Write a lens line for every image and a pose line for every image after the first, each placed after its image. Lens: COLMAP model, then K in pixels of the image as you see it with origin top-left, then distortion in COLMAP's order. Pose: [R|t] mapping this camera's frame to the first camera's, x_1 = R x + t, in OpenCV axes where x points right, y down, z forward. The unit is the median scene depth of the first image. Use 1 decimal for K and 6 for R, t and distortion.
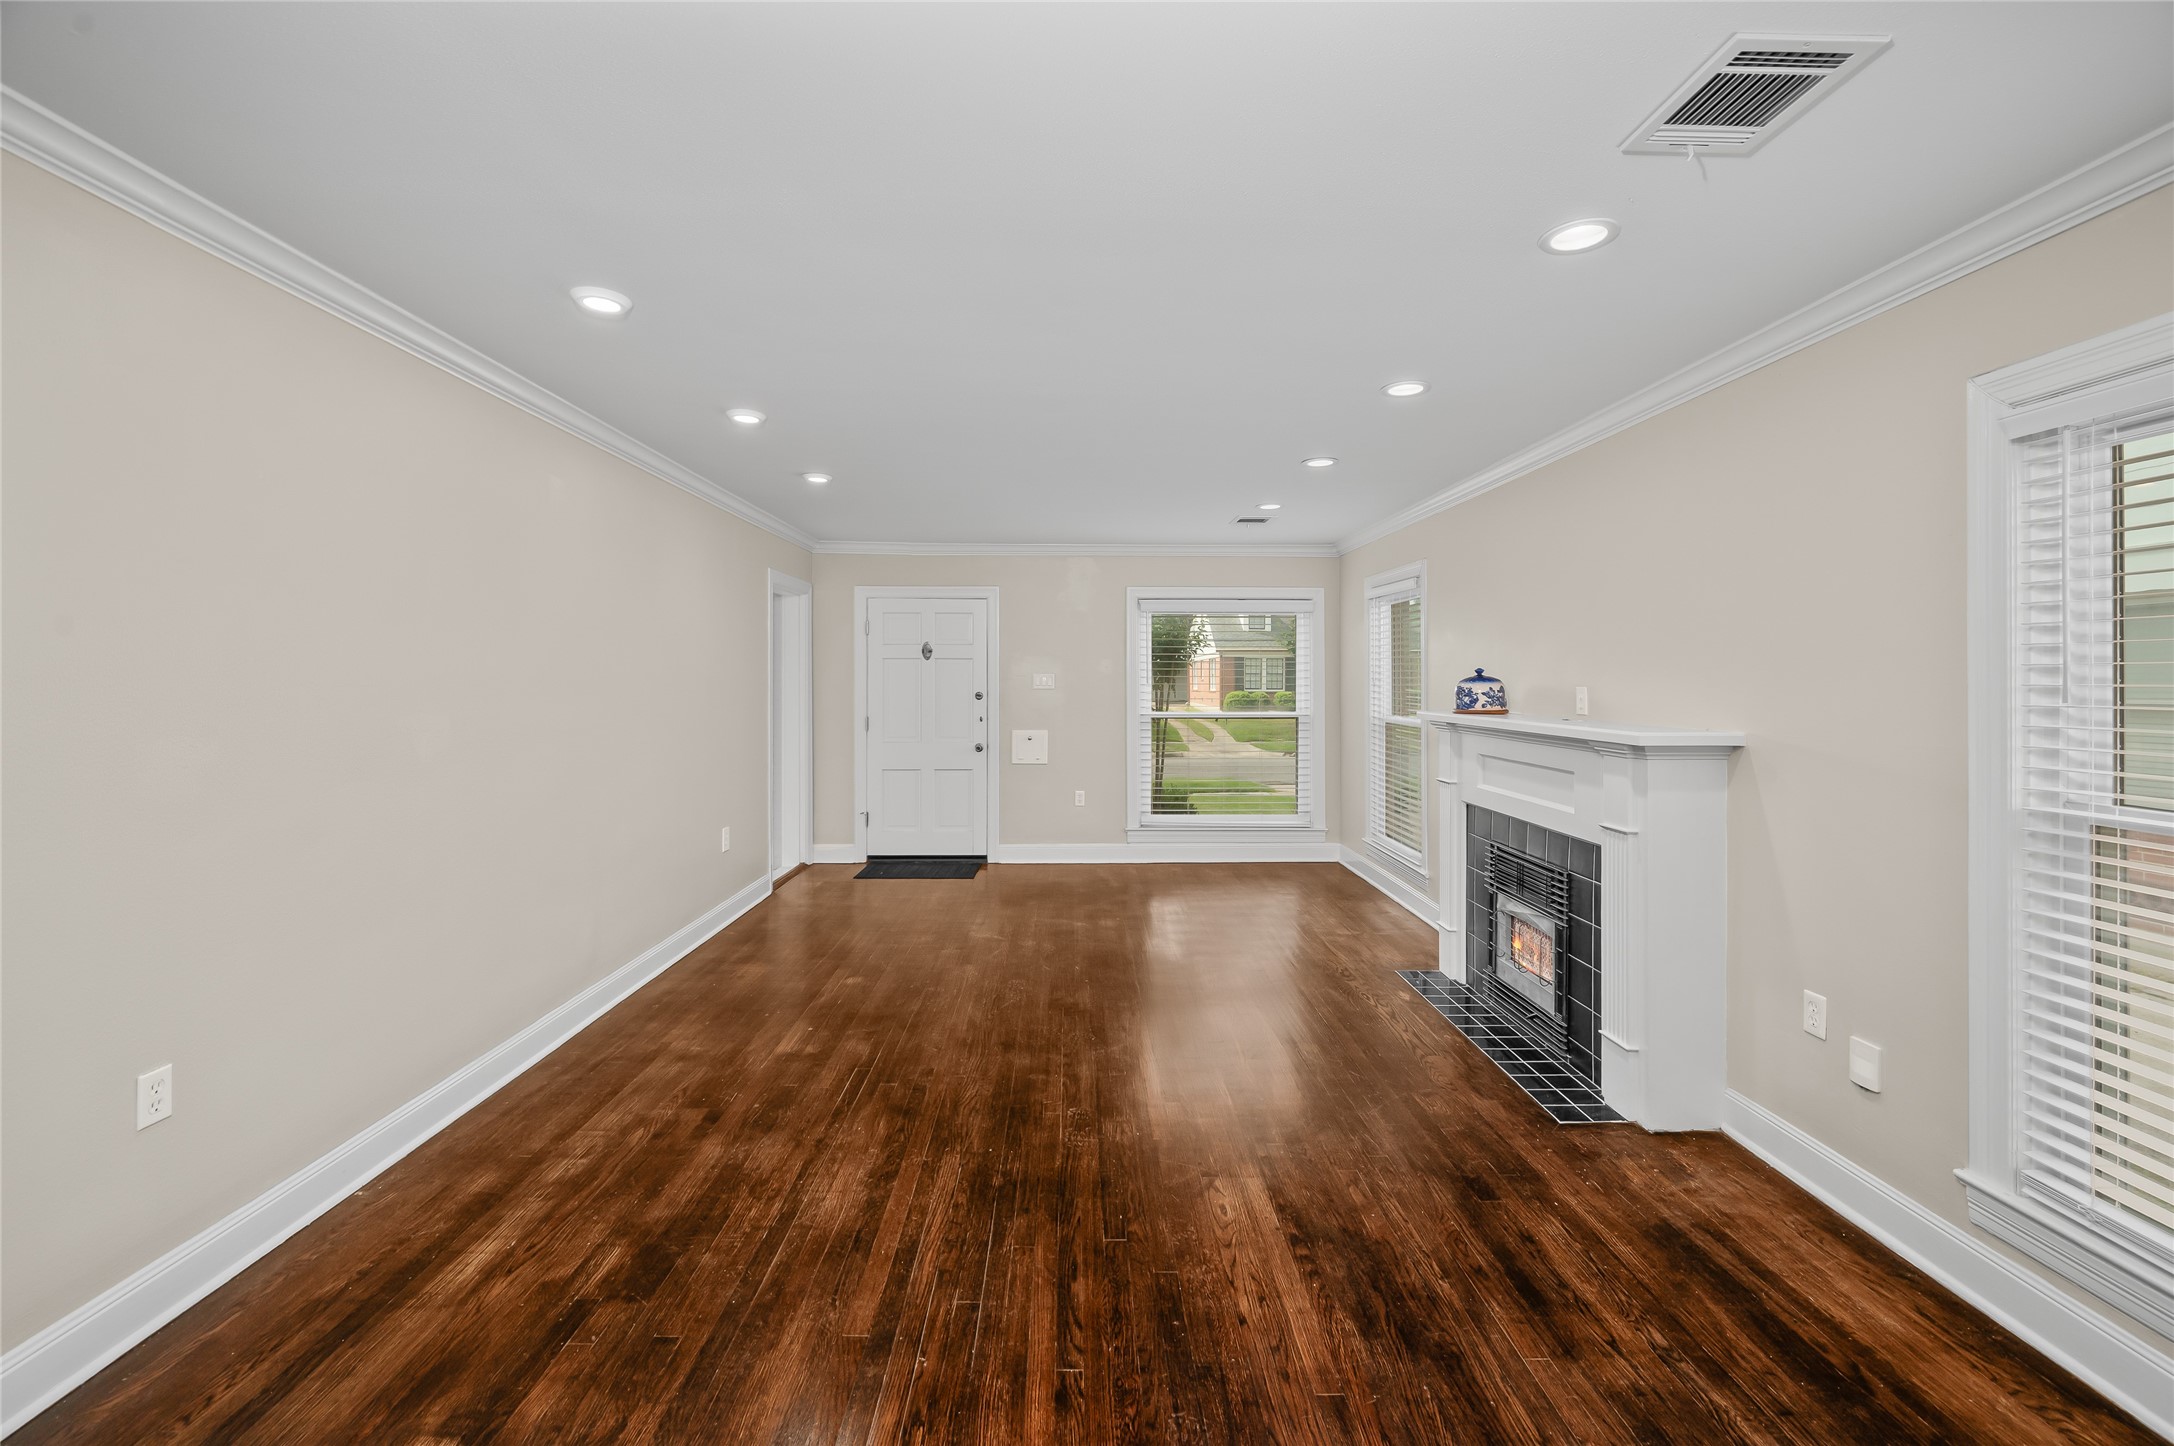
lens RADIAL K [[891.5, 0, 1086.4], [0, 891.5, 677.5], [0, 0, 1]] dist [-0.000597, 0.000212]
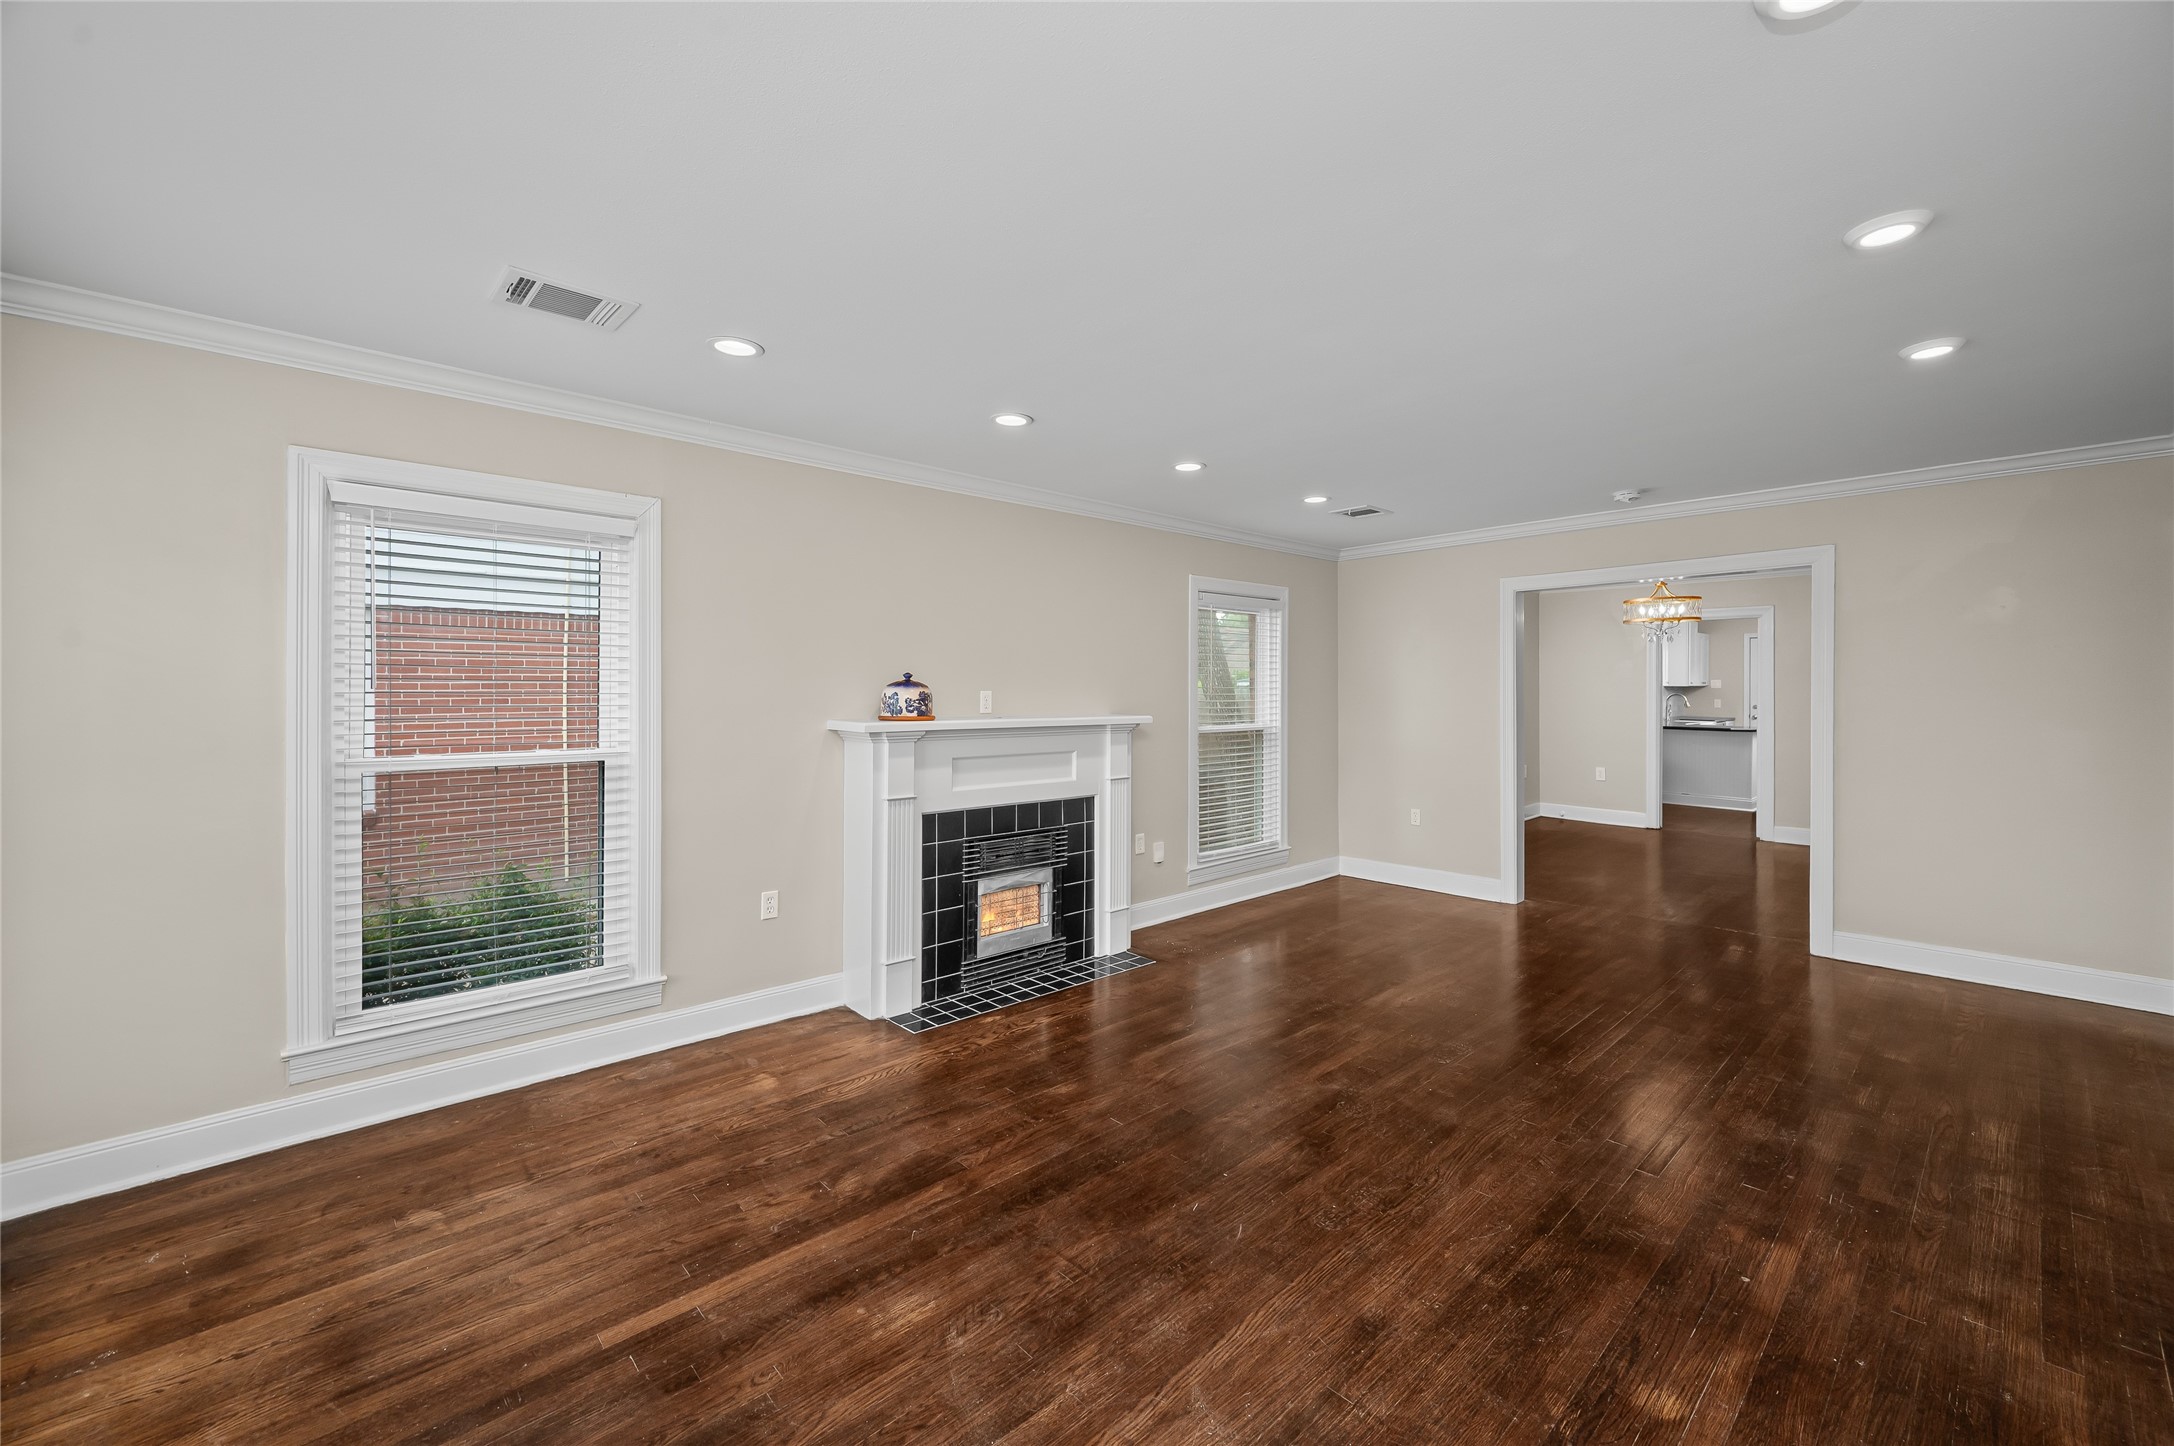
lens RADIAL K [[891.5, 0, 1086.4], [0, 891.5, 677.5], [0, 0, 1]] dist [-0.000597, 0.000212]
pose [[-0.671870, 0.002287, 0.740666, -0.476168], [-0.006612, 0.999937, -0.009085, 0.002831], [-0.740640, -0.011001, -0.671812, 1.806405]]
